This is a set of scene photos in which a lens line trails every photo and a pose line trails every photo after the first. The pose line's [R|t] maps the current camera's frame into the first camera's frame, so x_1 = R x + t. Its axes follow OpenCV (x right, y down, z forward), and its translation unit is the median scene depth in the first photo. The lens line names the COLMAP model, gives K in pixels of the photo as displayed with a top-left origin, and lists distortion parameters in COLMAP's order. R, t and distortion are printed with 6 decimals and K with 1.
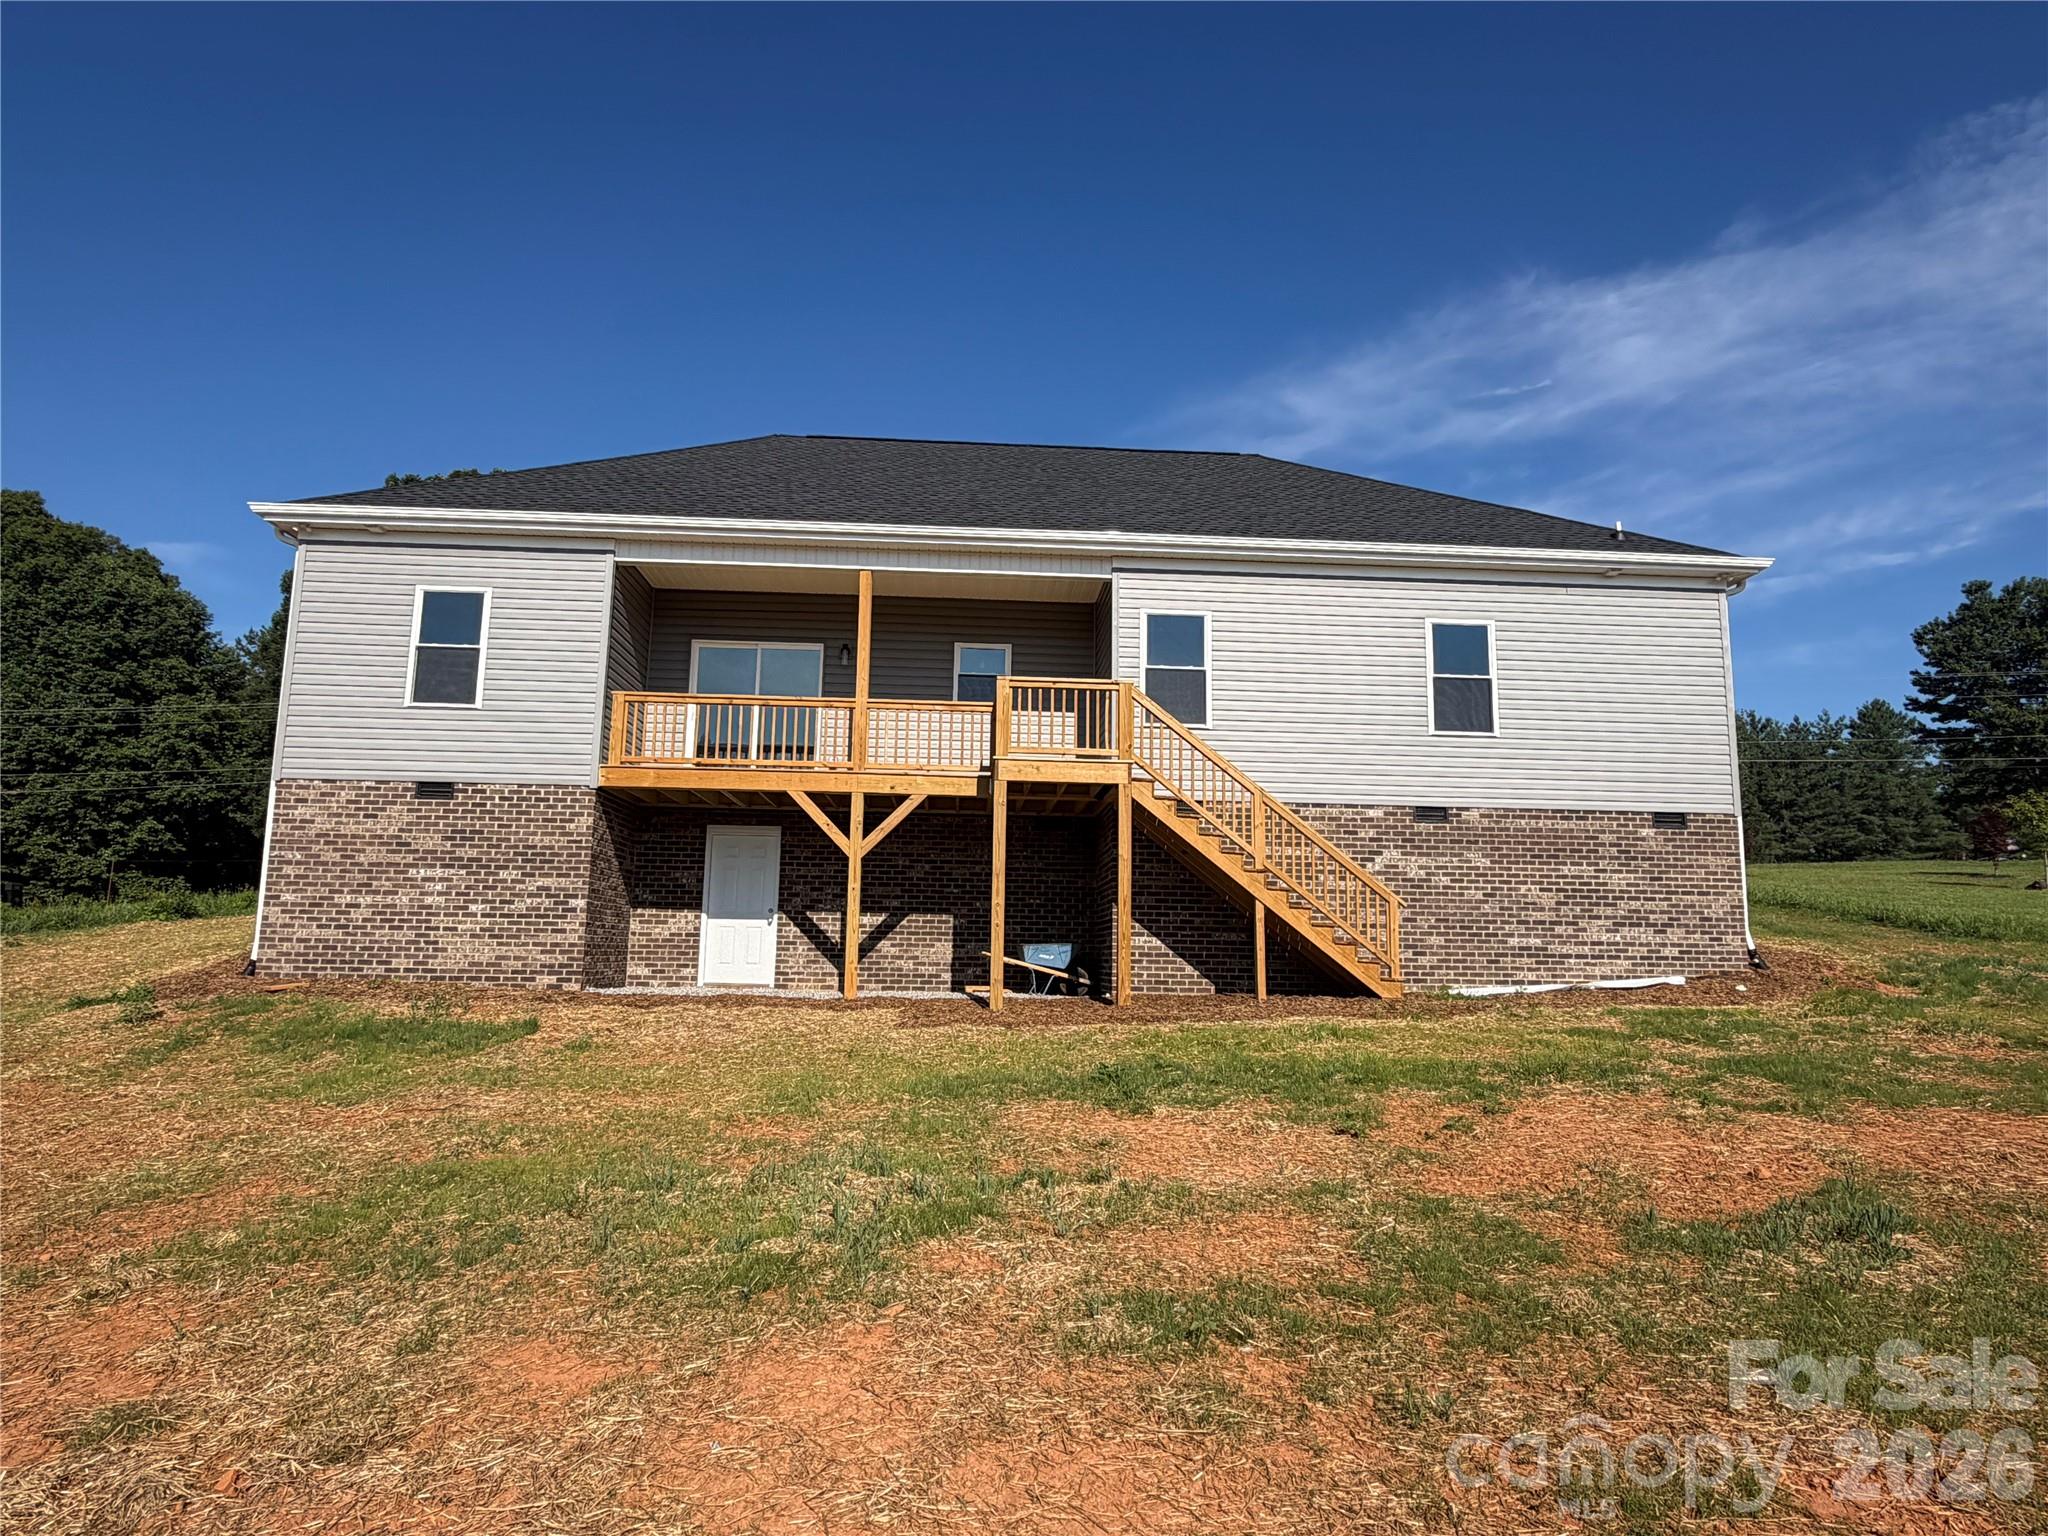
lens RADIAL K [[1206.8, 0, 1030.8], [0, 1206.8, 782.0], [0, 0, 1]] dist [0.002129, 0.006274]
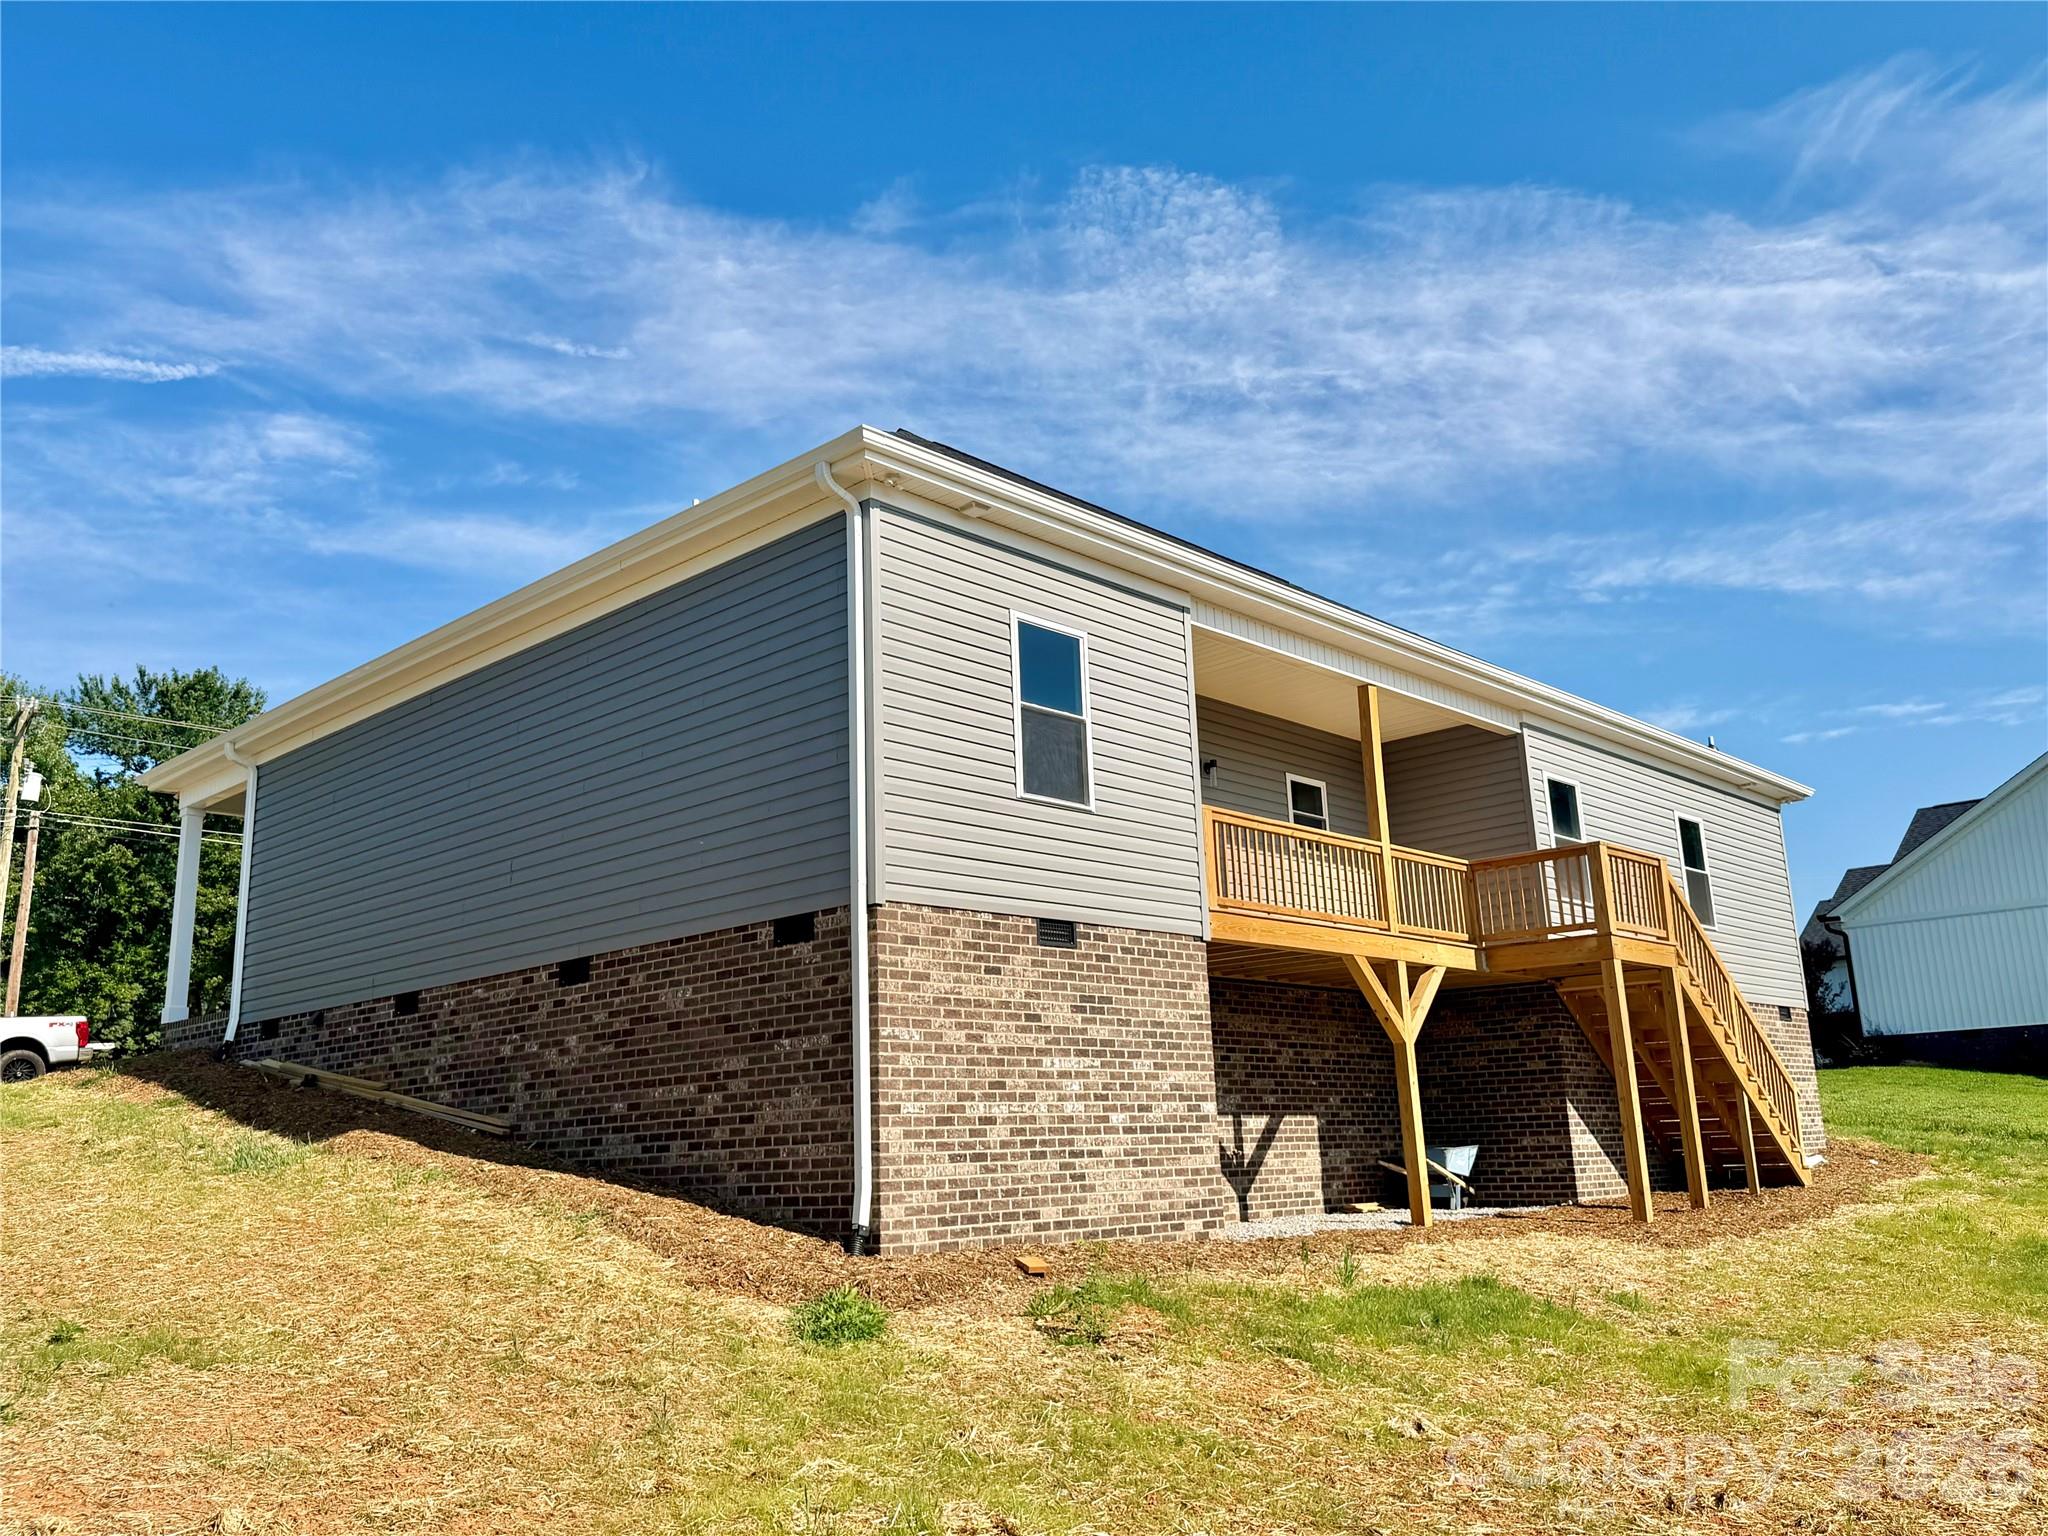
lens RADIAL K [[1605.6, 0, 1024.7], [0, 1605.6, 758.0], [0, 0, 1]] dist [0.102815, -0.024402]
pose [[0.731756, 0.121015, 0.670738, -1.042132], [-0.050998, 0.991074, -0.123173, 0.019998], [-0.679657, 0.055926, 0.731395, 0.365174]]
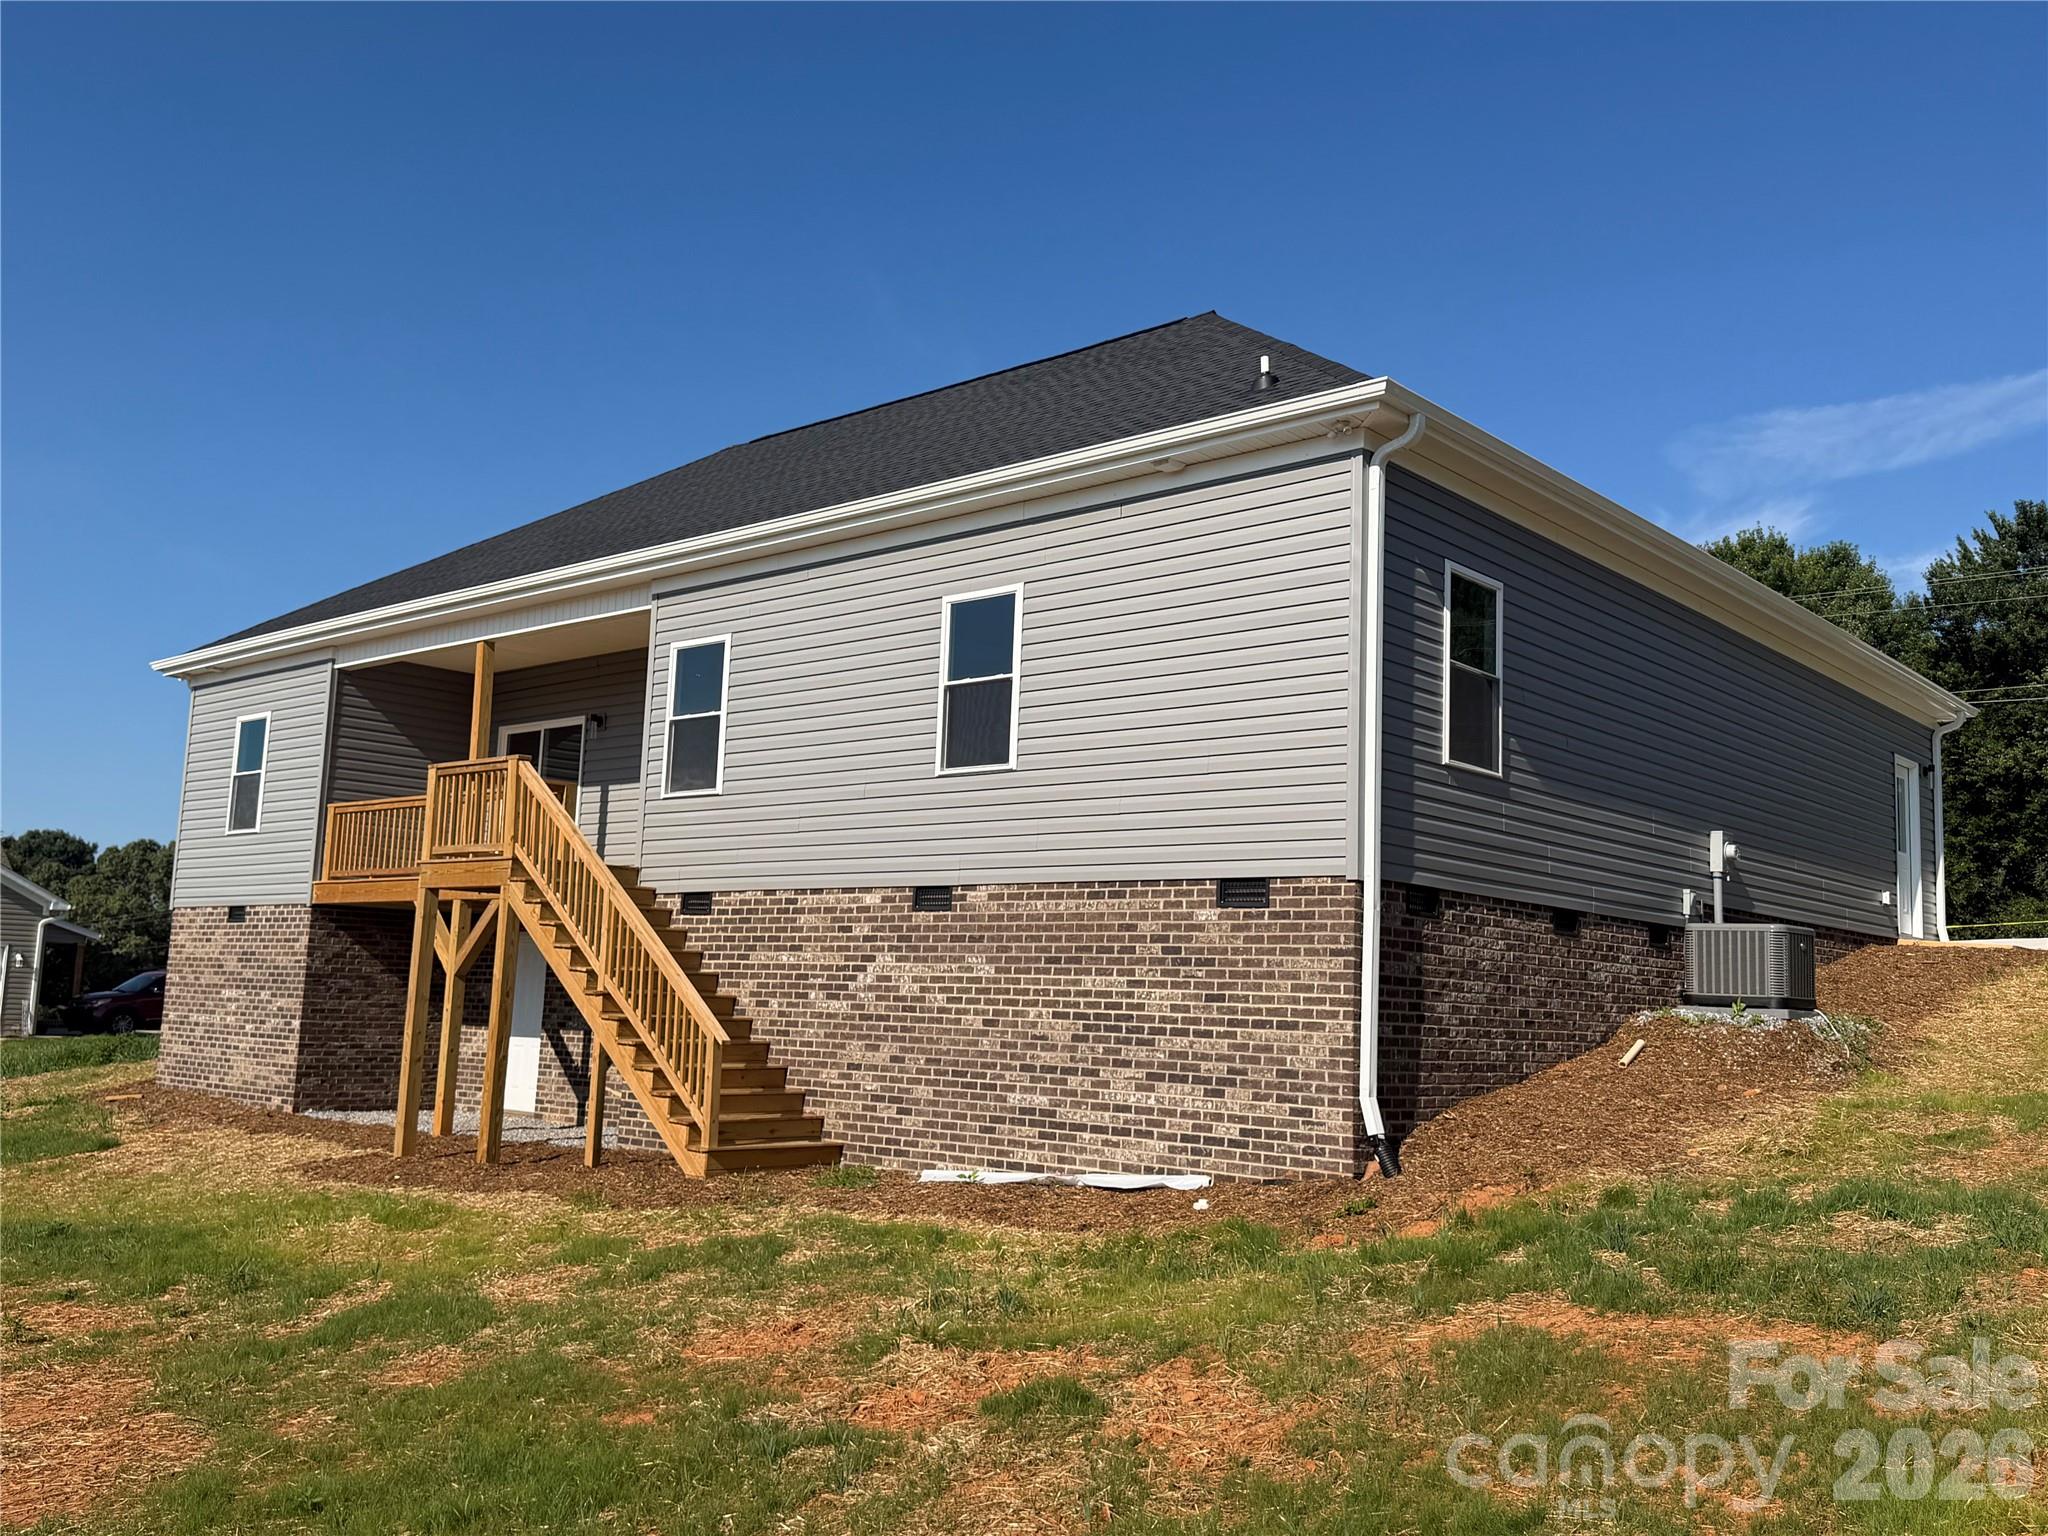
lens RADIAL K [[1816.2, 0, 1006.9], [0, 1816.2, 772.1], [0, 0, 1]] dist [0.108937, -0.052811]
pose [[0.697679, -0.084195, -0.711446, 1.071575], [0.078104, 0.996090, -0.041289, 0.002714], [0.712140, -0.026760, 0.701527, 0.339713]]
